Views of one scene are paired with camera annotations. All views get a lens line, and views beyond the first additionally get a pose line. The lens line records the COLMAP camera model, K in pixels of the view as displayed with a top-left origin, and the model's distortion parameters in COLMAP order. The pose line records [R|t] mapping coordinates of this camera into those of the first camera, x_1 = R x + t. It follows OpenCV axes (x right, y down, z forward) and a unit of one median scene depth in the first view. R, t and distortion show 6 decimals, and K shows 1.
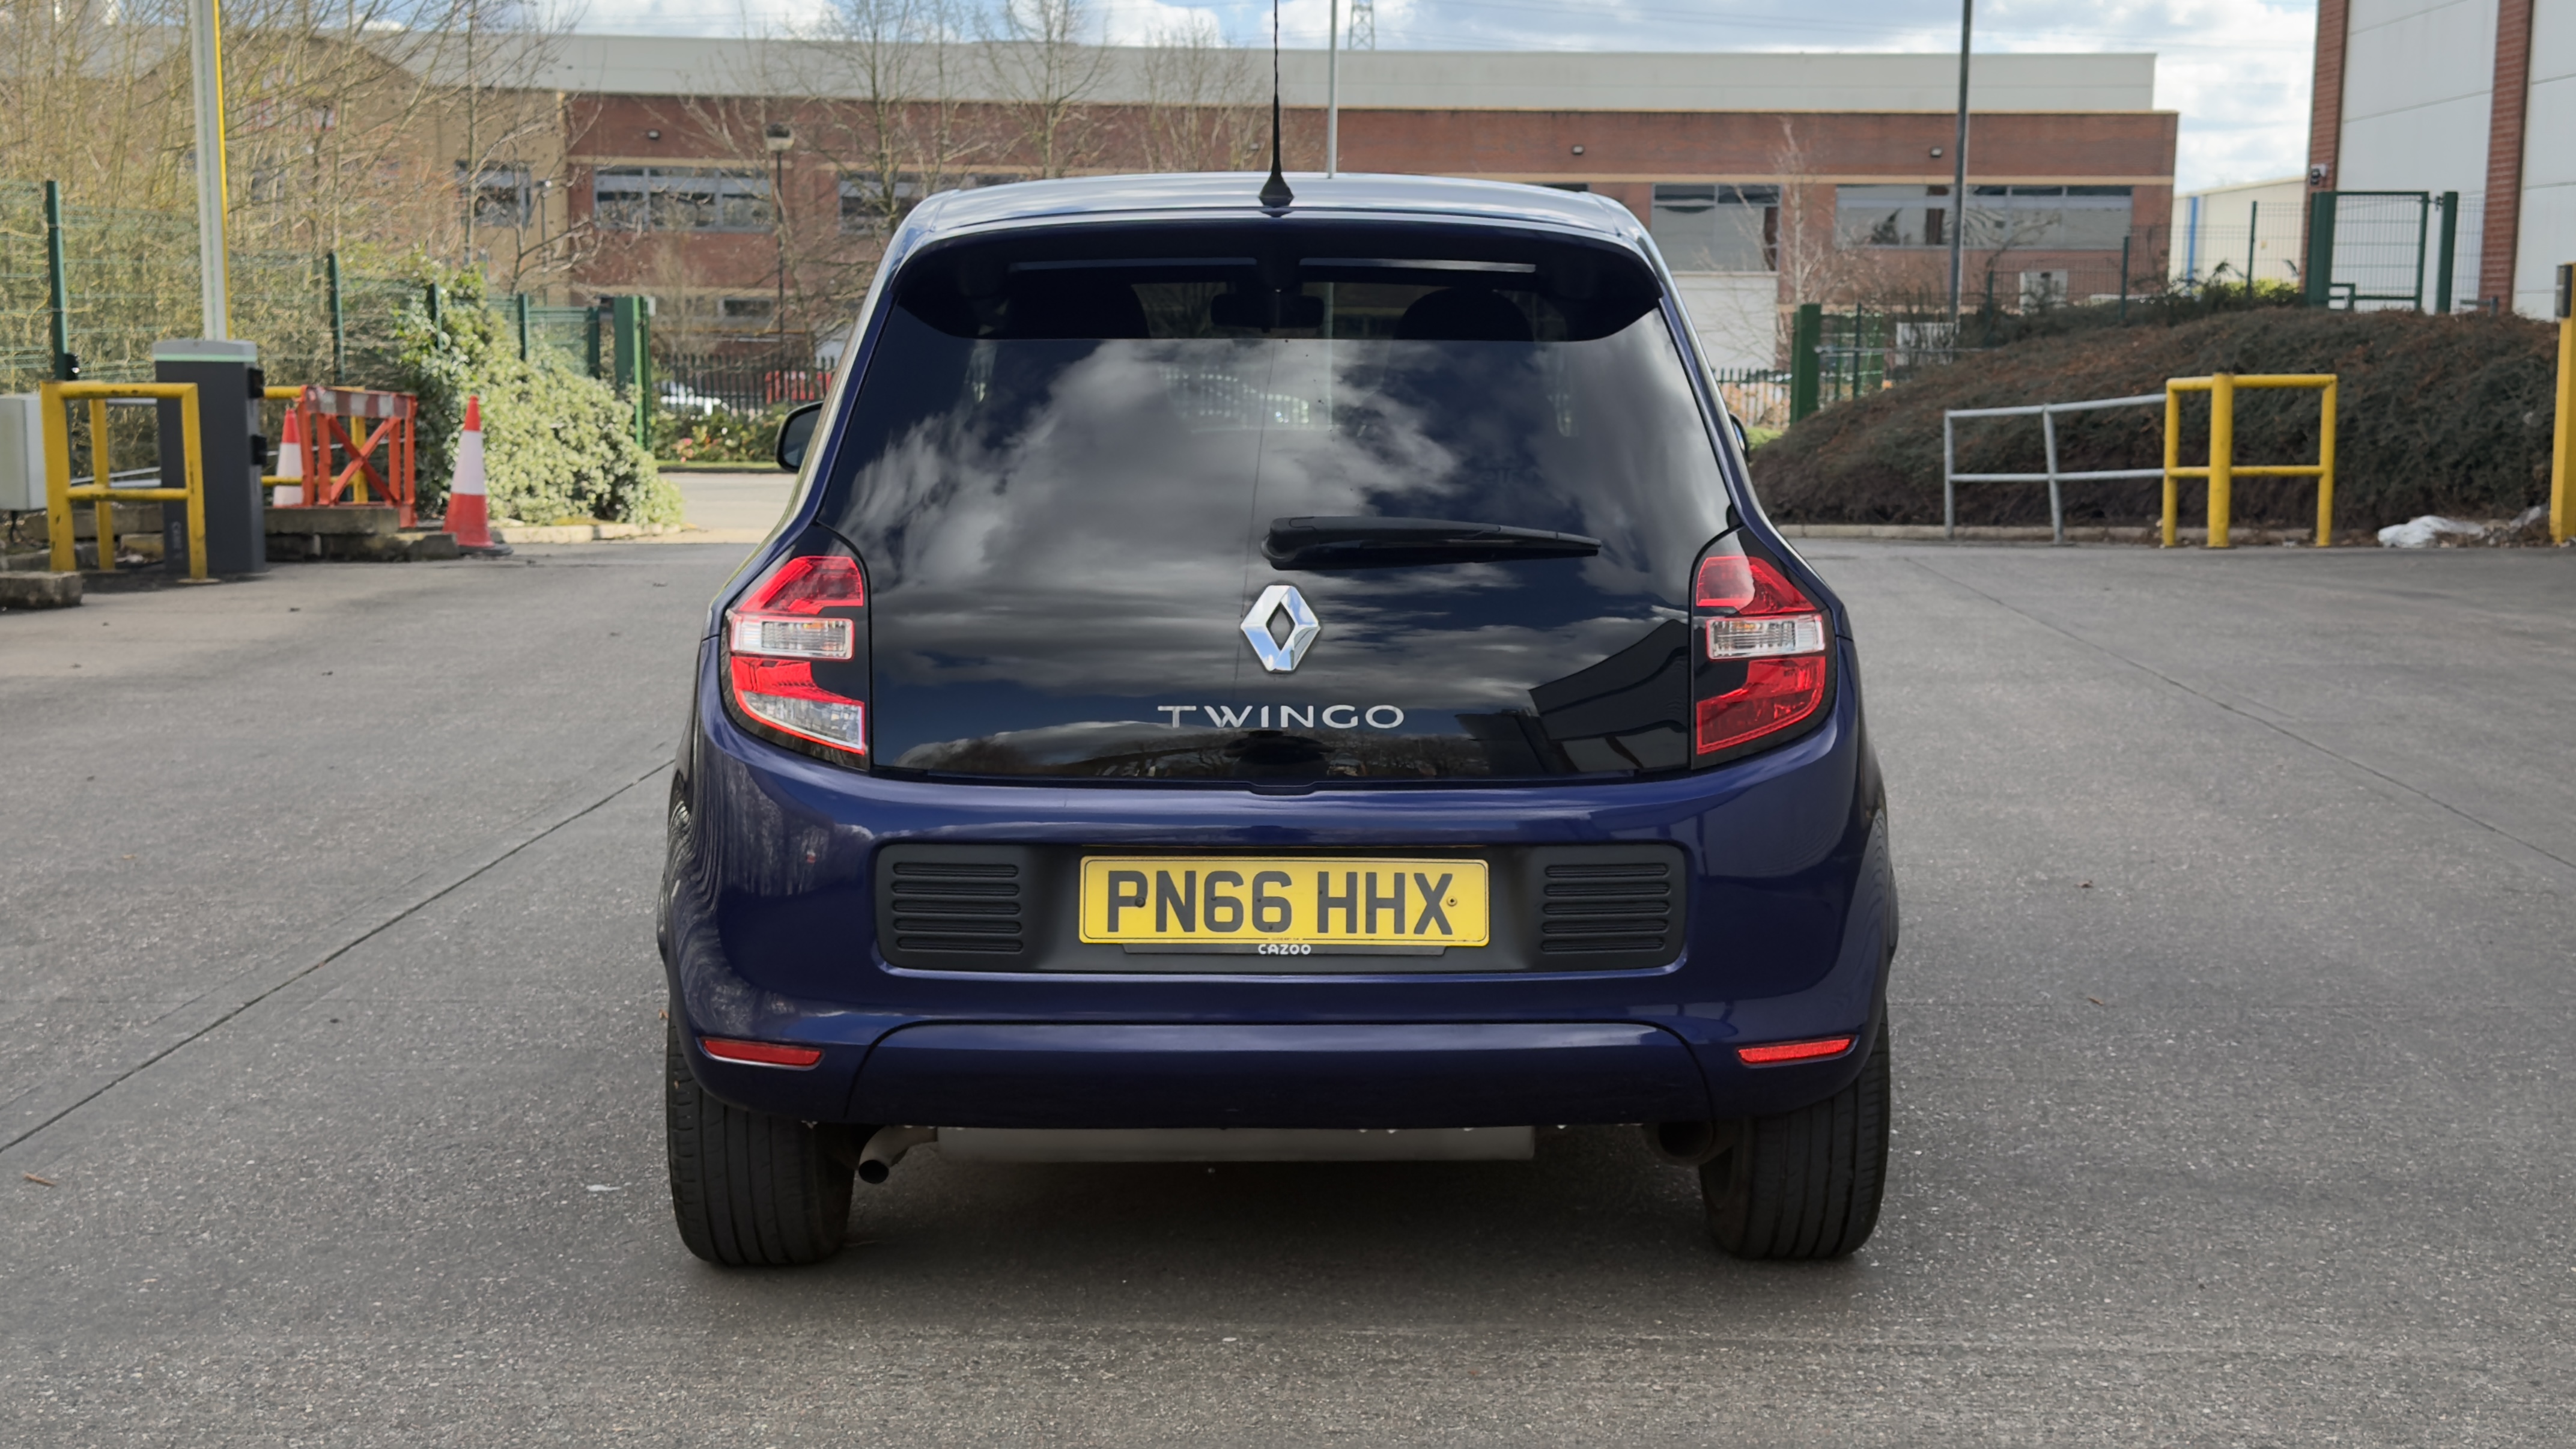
lens RADIAL K [[3558.2, 0, 1328.4], [0, 3558.2, 763.8], [0, 0, 1]] dist [0.137431, 0.000000]
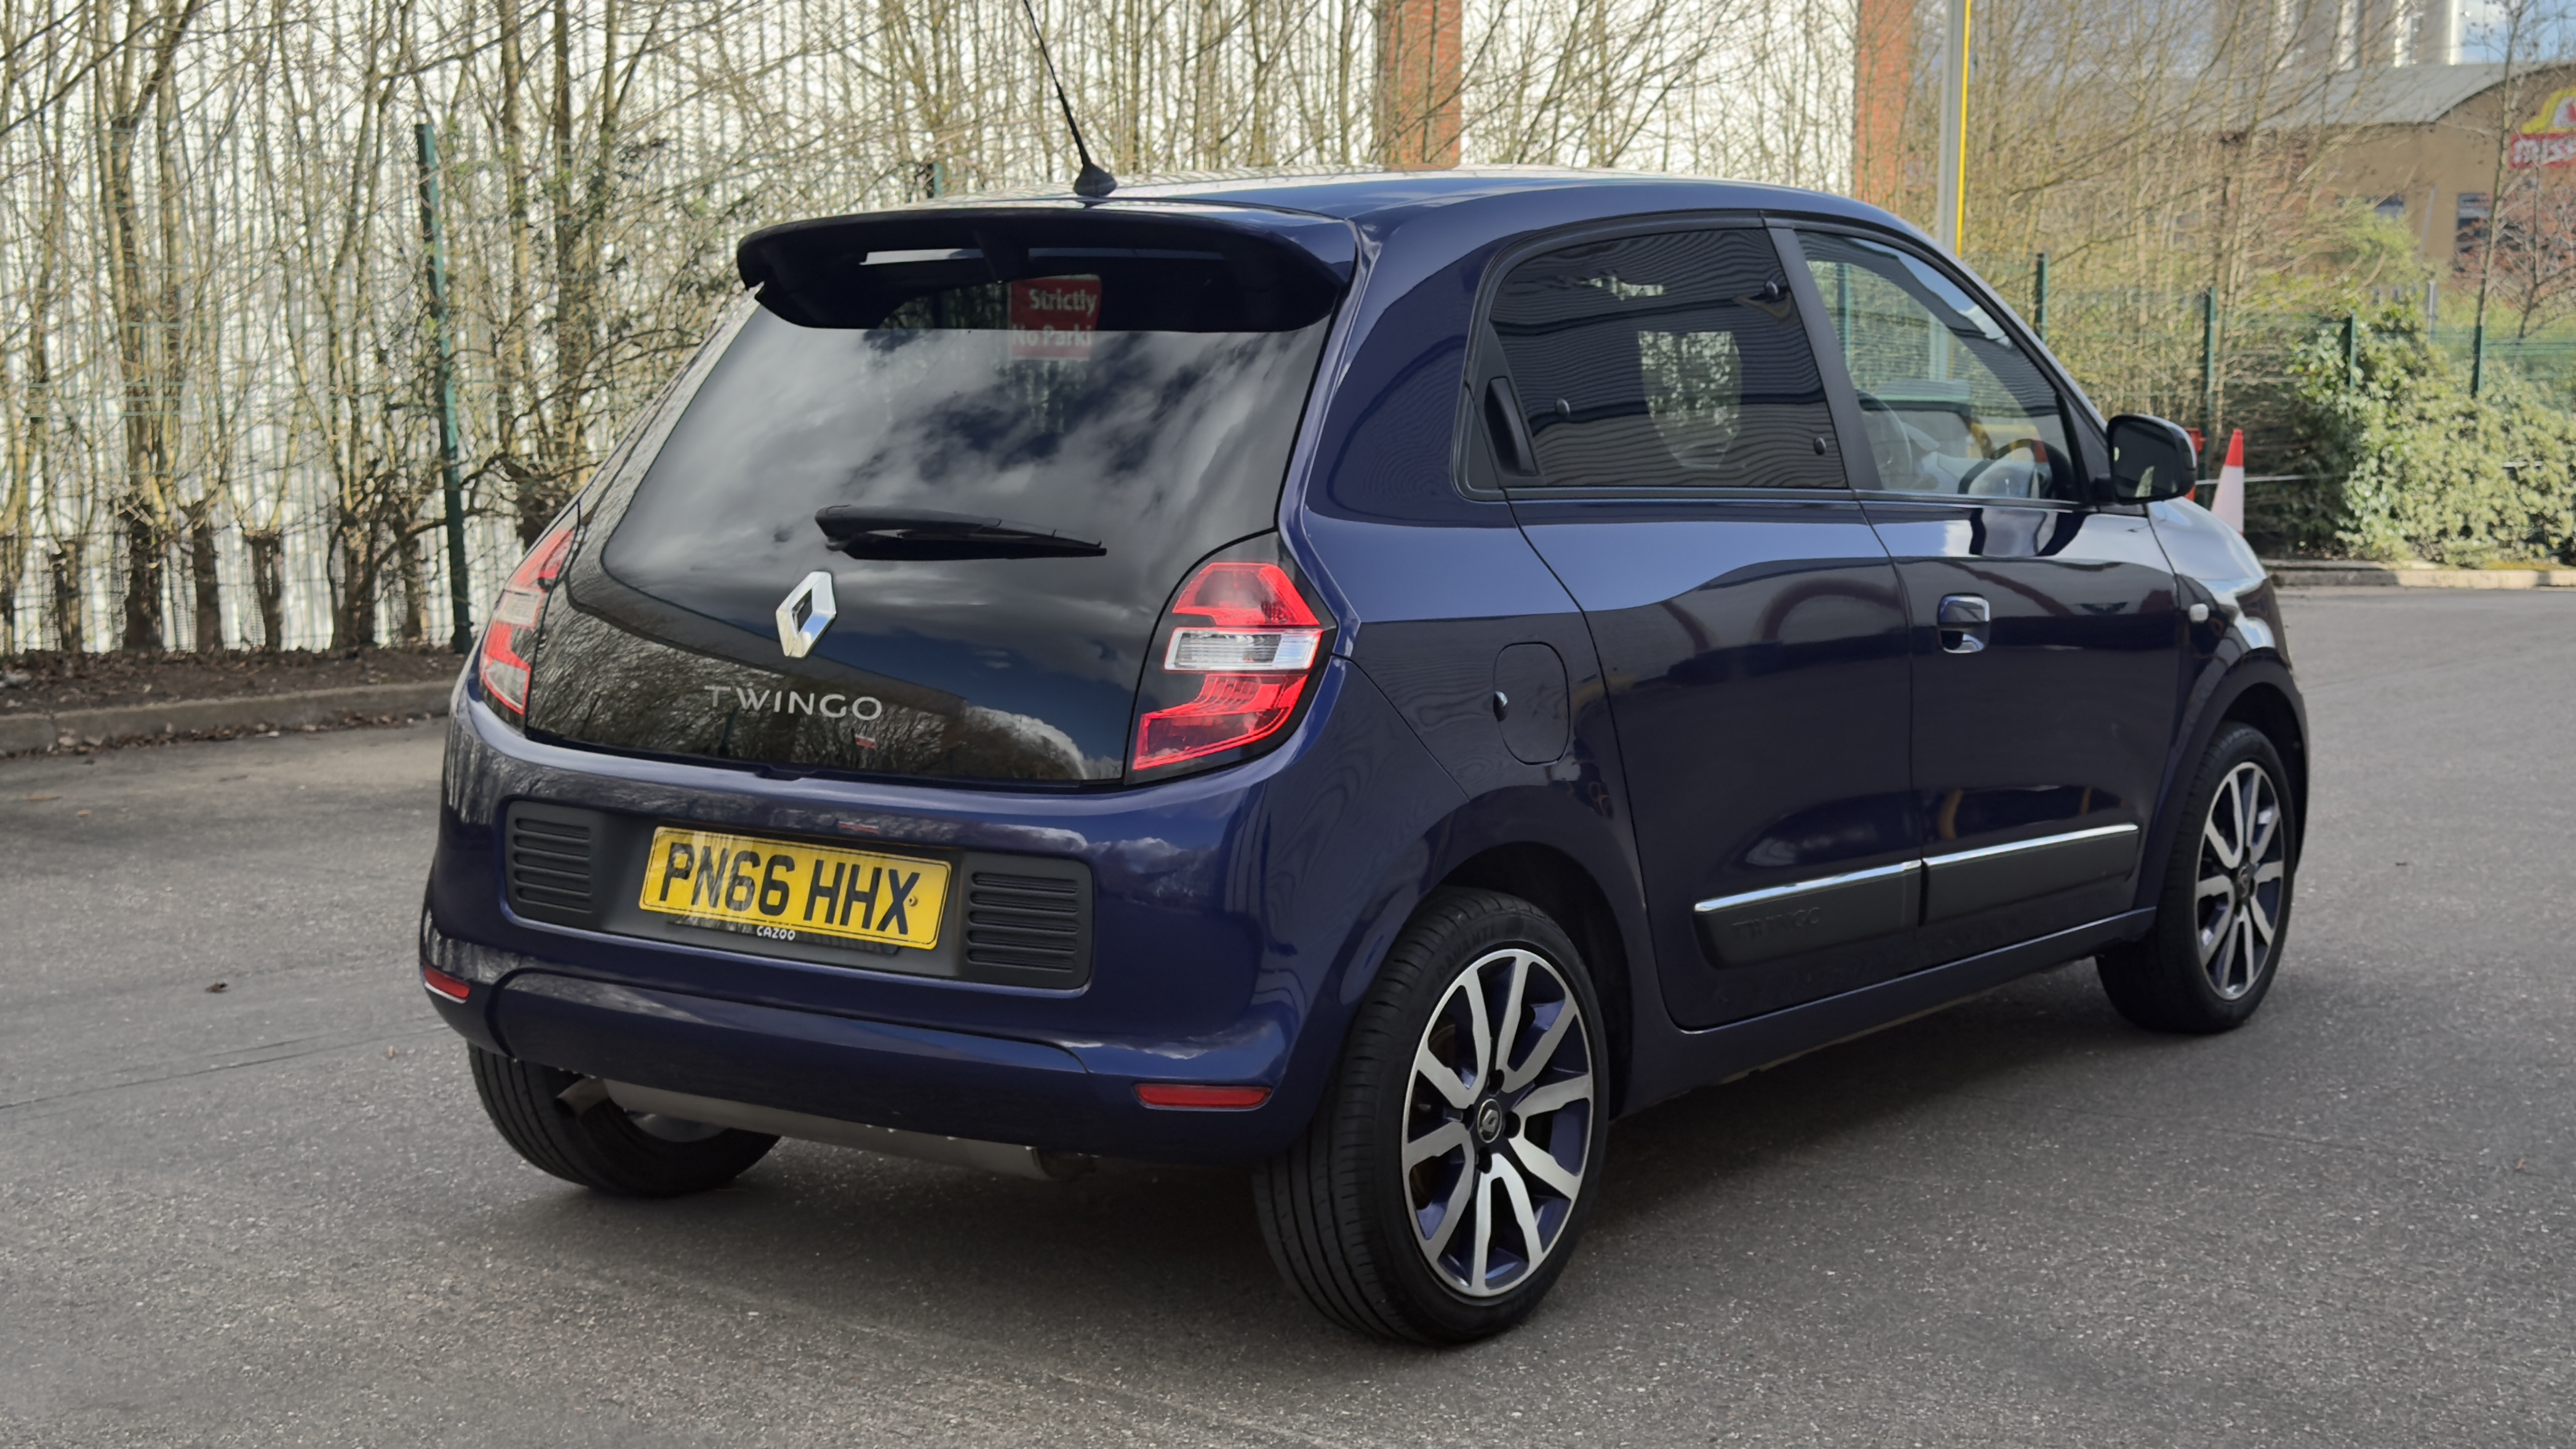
lens RADIAL K [[3558.3, 0, 1248.6], [0, 3558.3, 833.4], [0, 0, 1]] dist [0.137431, 0.000000]
pose [[0.798906, 0.077831, -0.596399, 0.690302], [-0.073990, 0.996778, 0.030967, -0.017026], [0.596887, 0.019388, 0.802091, 0.269480]]
